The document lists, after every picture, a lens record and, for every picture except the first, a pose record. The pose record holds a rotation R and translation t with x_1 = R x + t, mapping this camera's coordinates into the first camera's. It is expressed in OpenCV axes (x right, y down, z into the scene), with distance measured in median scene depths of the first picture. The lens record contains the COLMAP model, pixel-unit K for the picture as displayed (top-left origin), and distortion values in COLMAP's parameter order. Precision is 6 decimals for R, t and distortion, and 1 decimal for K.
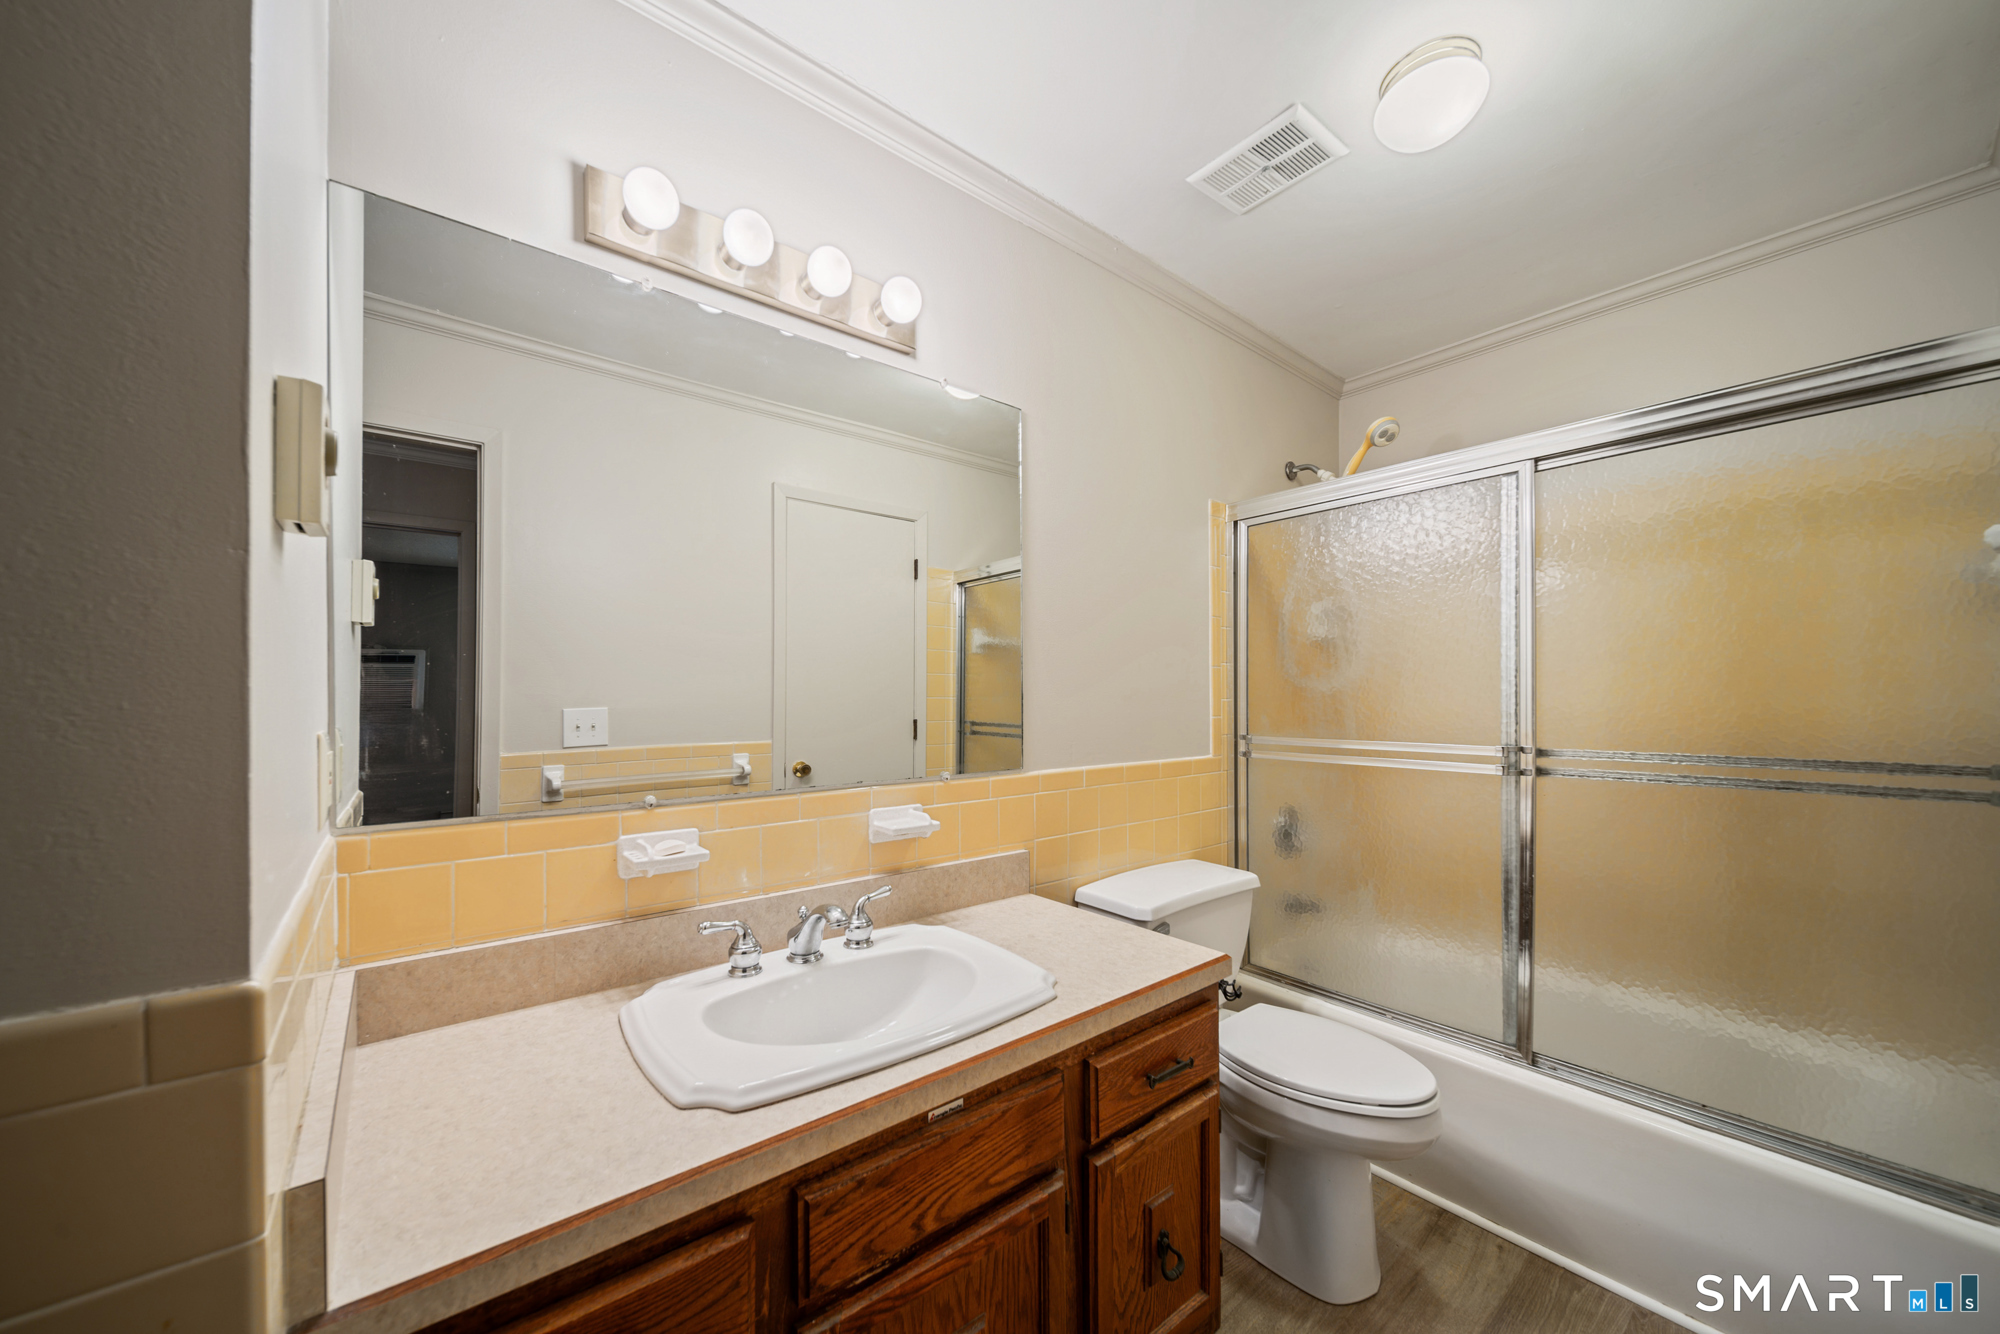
lens RADIAL K [[713.1, 0, 990.3], [0, 713.1, 699.5], [0, 0, 1]] dist [0.000549, -0.001703]
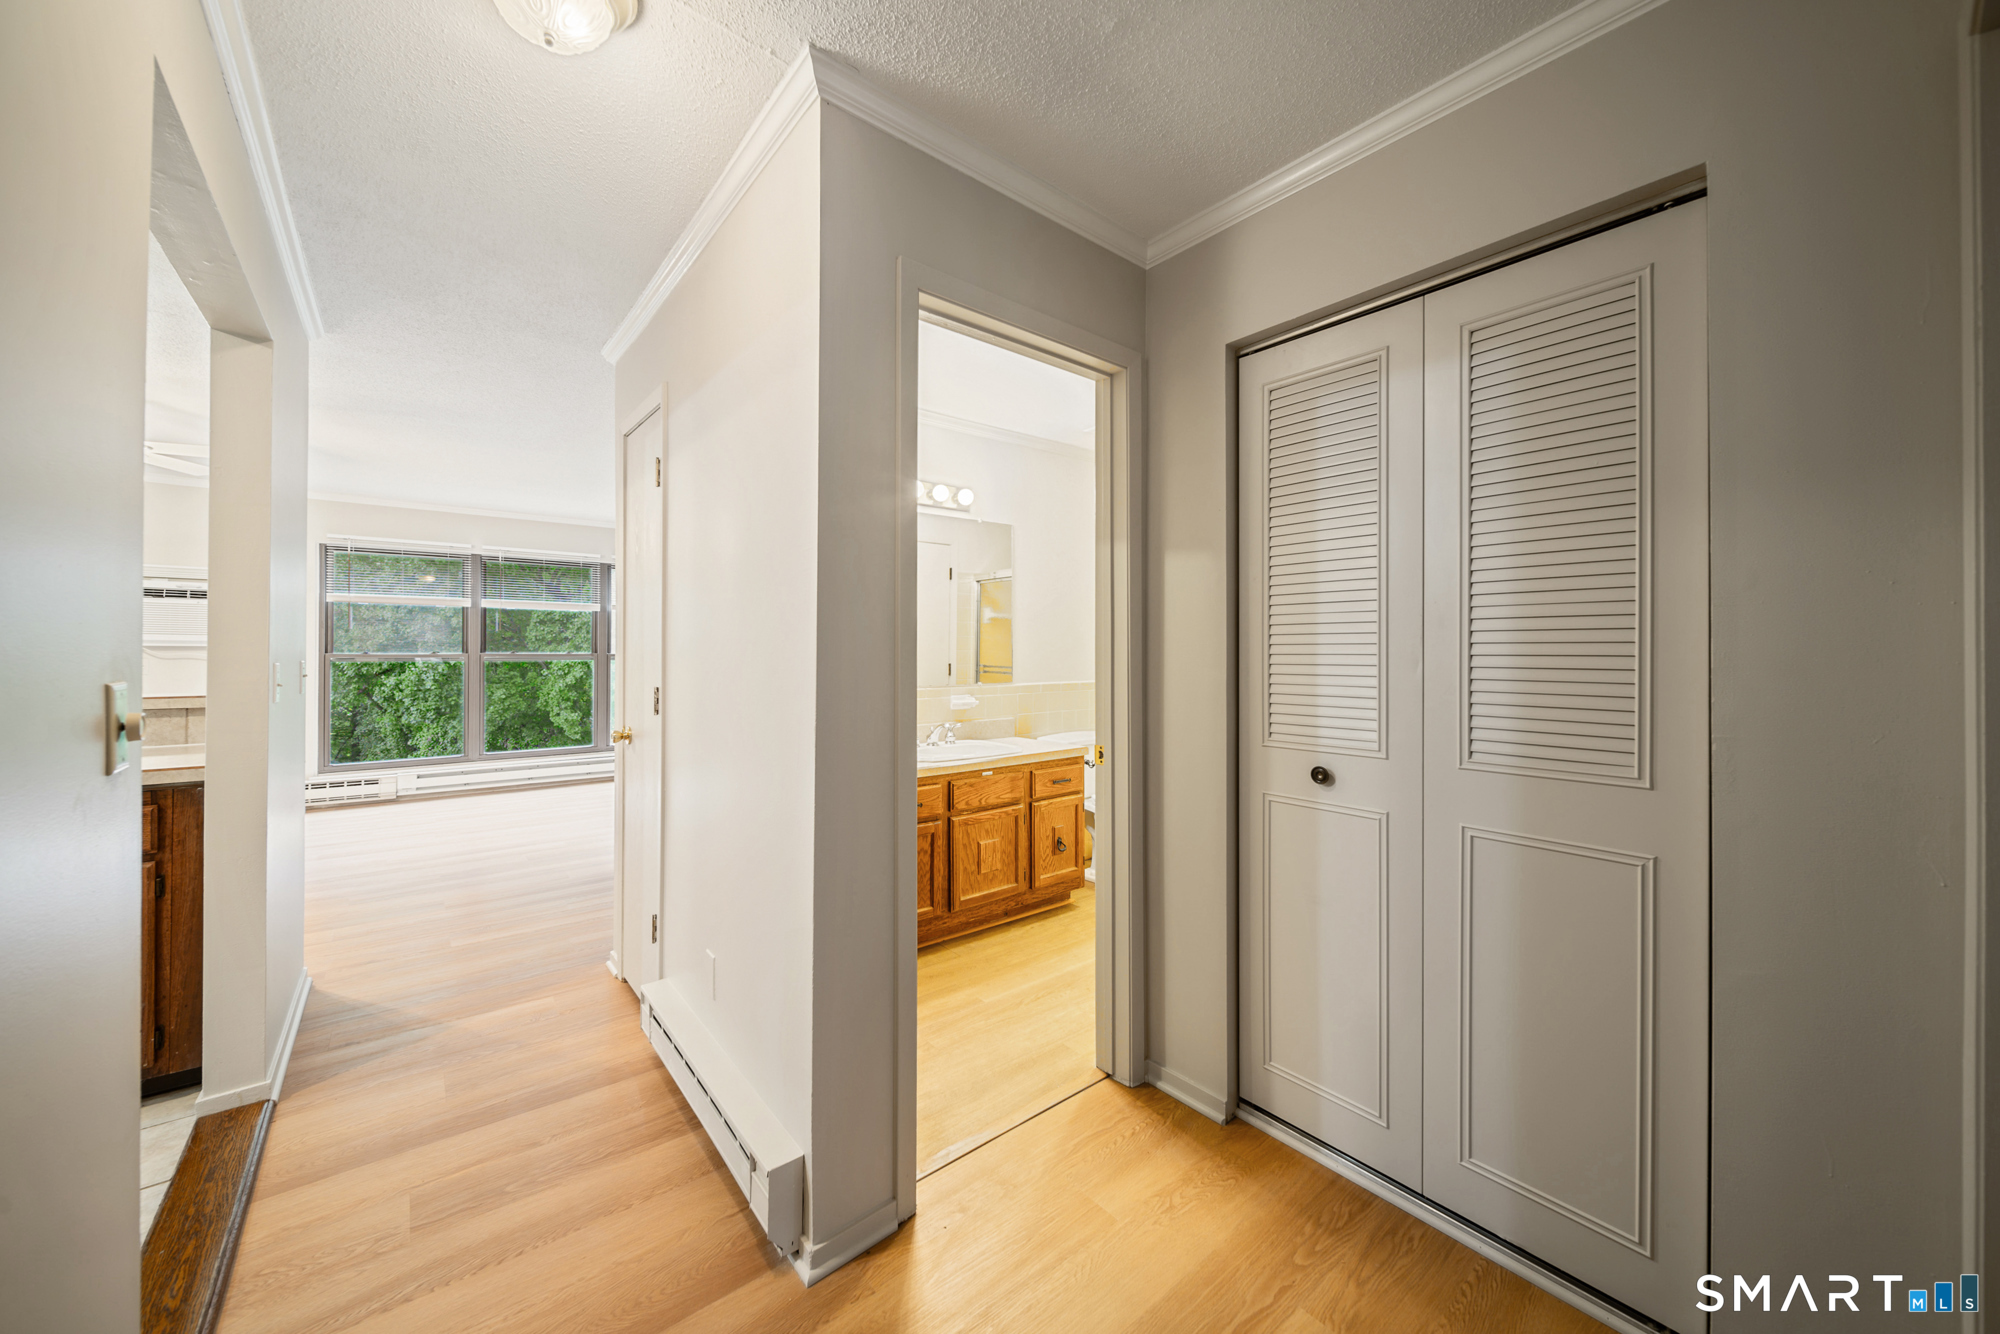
lens RADIAL K [[713.1, 0, 993.8], [0, 713.1, 644.1], [0, 0, 1]] dist [0.000549, -0.001703]
pose [[0.999953, 0.003786, 0.008871, -0.047904], [-0.003705, 0.999951, -0.009148, -0.005354], [-0.008905, 0.009115, 0.999919, -1.755580]]
